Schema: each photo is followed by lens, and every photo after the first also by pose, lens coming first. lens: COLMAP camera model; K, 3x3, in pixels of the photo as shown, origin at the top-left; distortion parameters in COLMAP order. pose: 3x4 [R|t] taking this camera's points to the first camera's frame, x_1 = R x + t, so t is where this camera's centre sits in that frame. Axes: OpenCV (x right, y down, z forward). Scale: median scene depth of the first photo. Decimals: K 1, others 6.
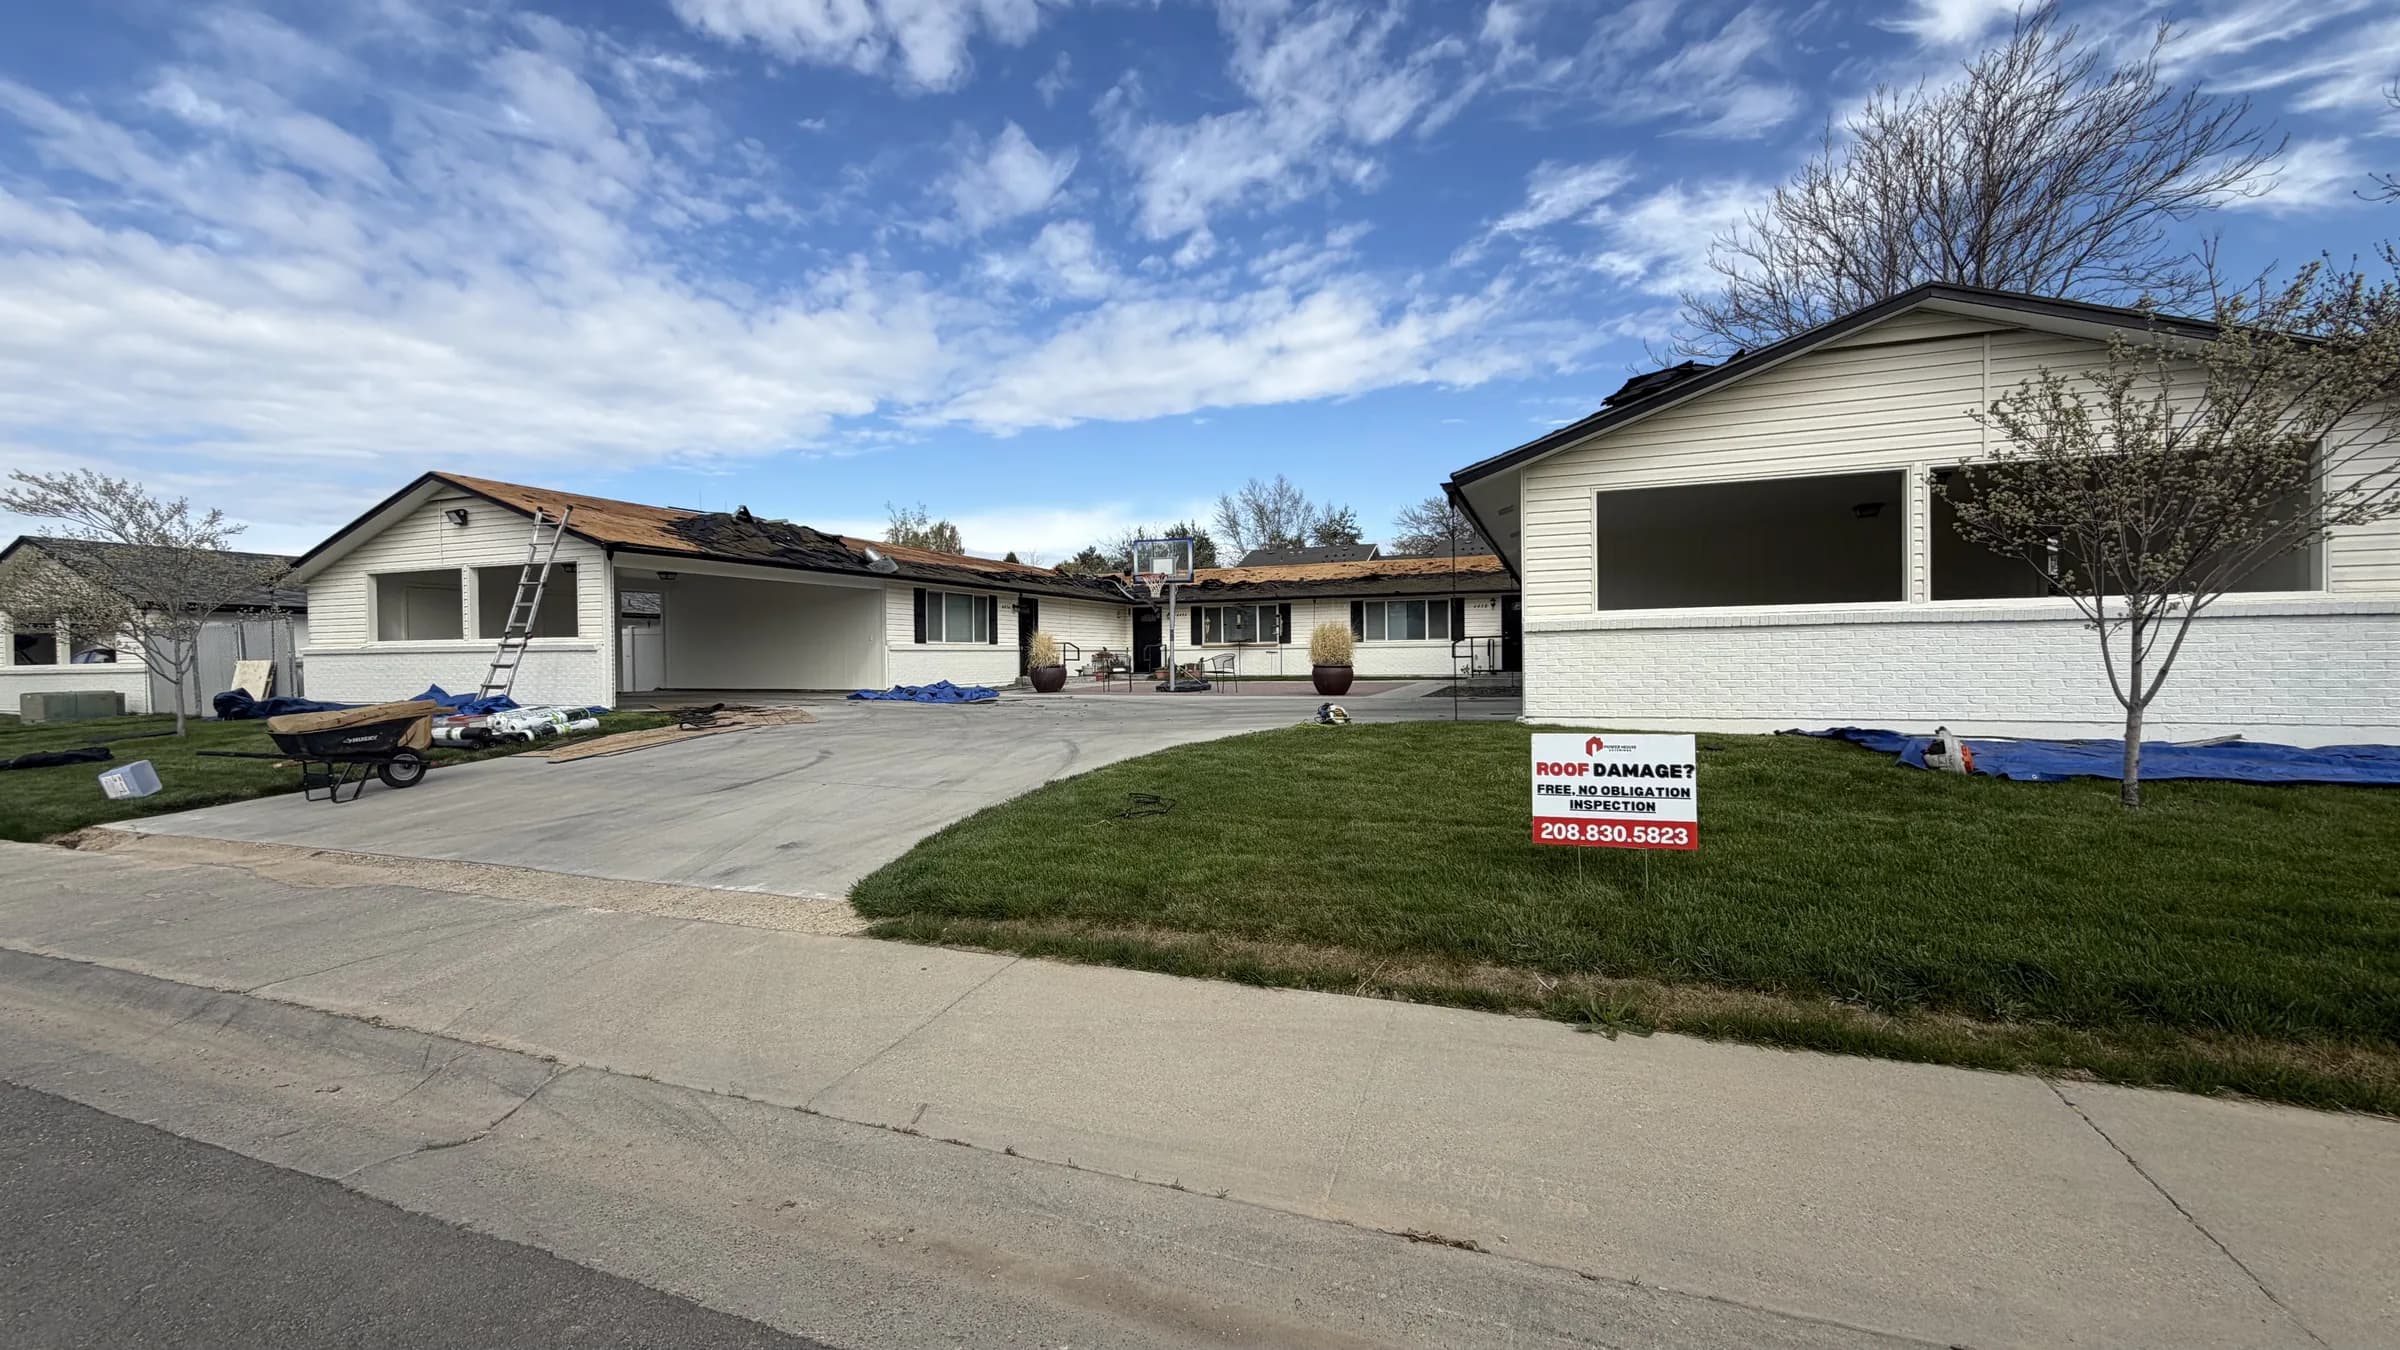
lens RADIAL K [[958.1, 0, 1191.1], [0, 958.1, 691.0], [0, 0, 1]] dist [0.000737, -0.000443]
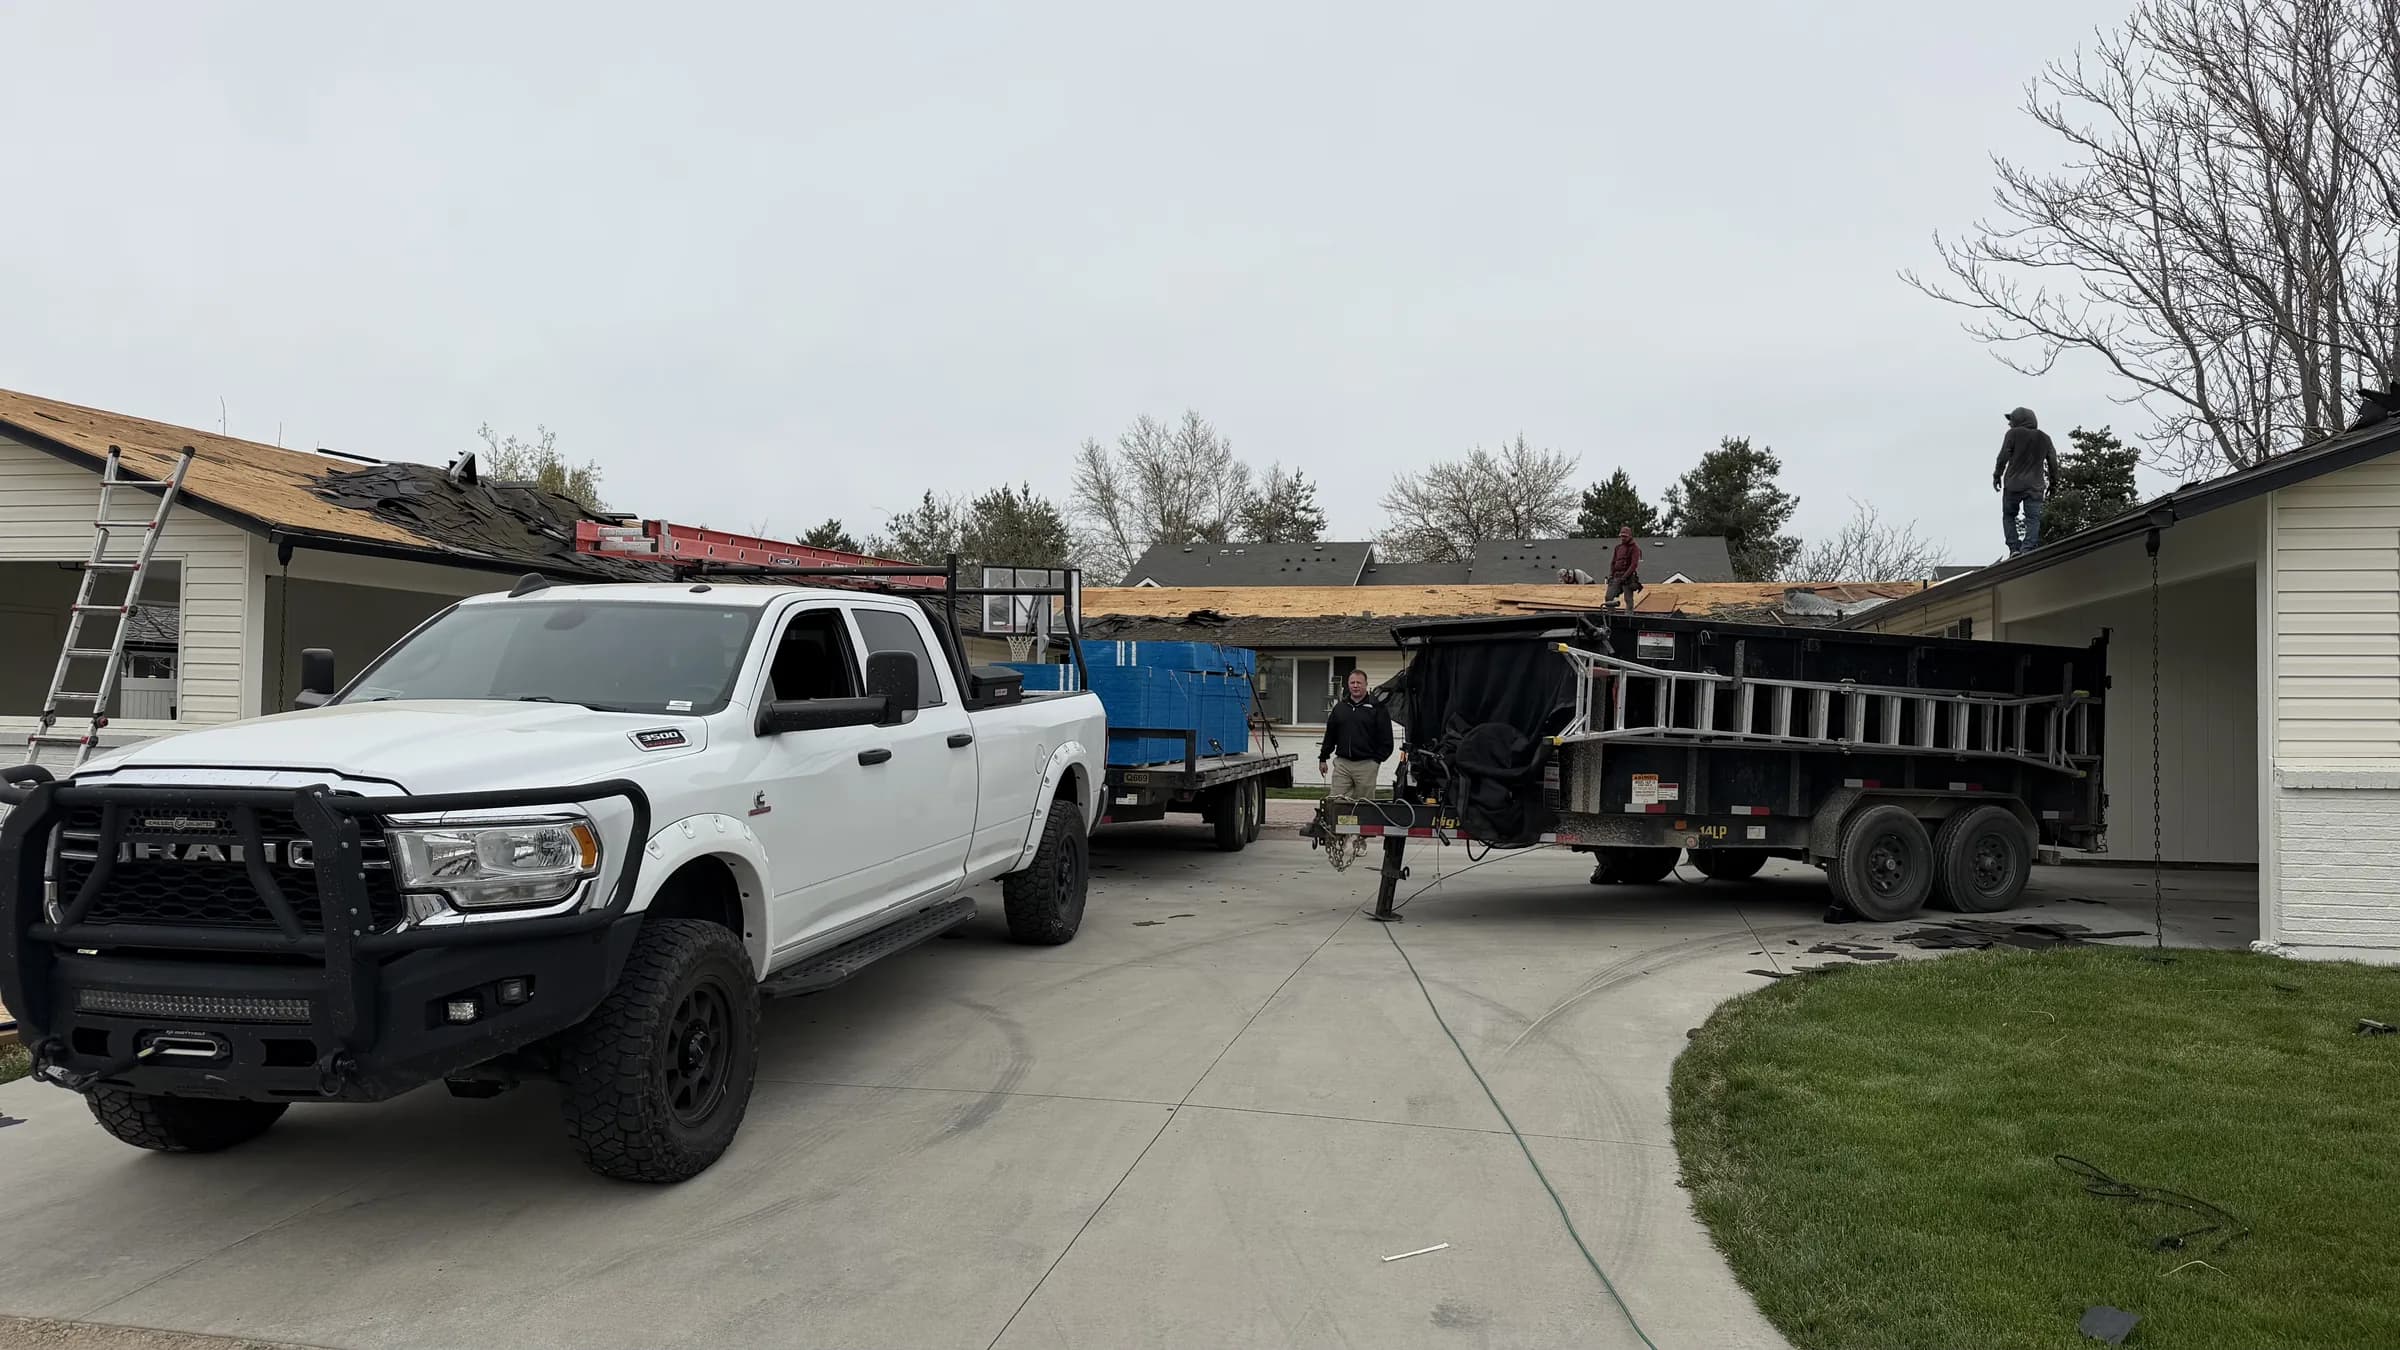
lens RADIAL K [[1681.0, 0, 1205.8], [0, 1681.0, 689.2], [0, 0, 1]] dist [0.100447, -0.003450]
pose [[0.988540, 0.026375, 0.148636, -0.279169], [-0.018352, 0.998312, -0.055095, -0.035540], [-0.149838, 0.051736, 0.987356, 0.076195]]
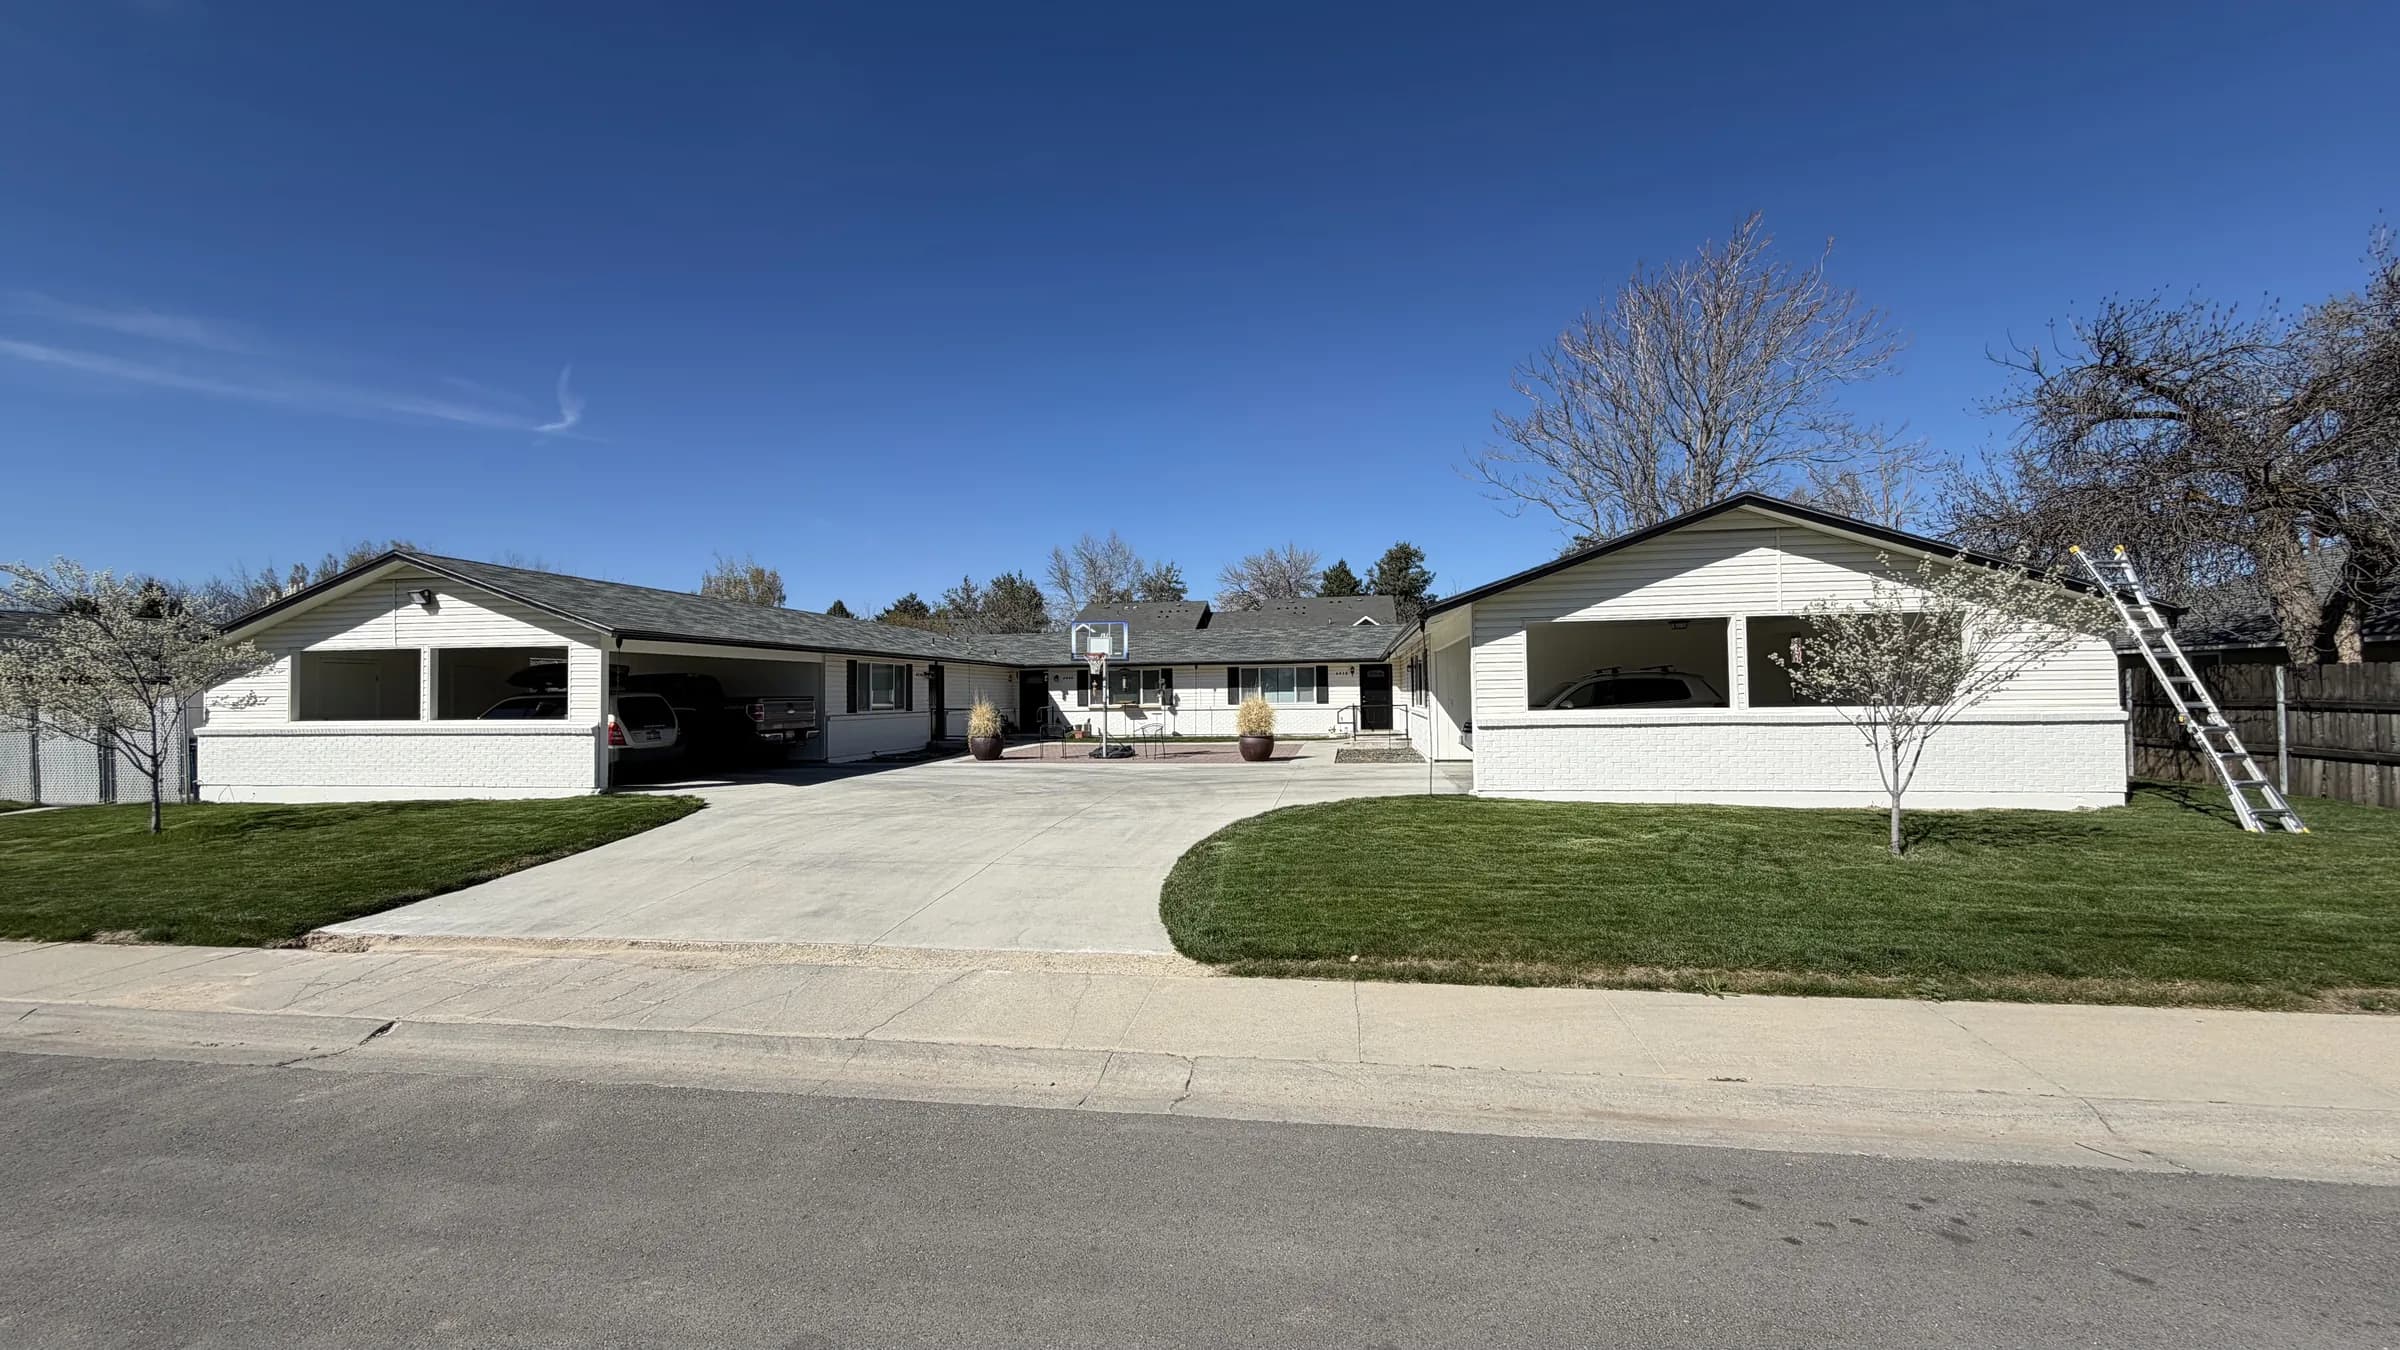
lens RADIAL K [[958.1, 0, 1195.5], [0, 958.1, 691.2], [0, 0, 1]] dist [0.000737, -0.000443]
pose [[0.977852, 0.000595, 0.209299, -0.213858], [0.008742, 0.999007, -0.043681, -0.038797], [-0.209117, 0.044543, 0.976876, -0.147703]]
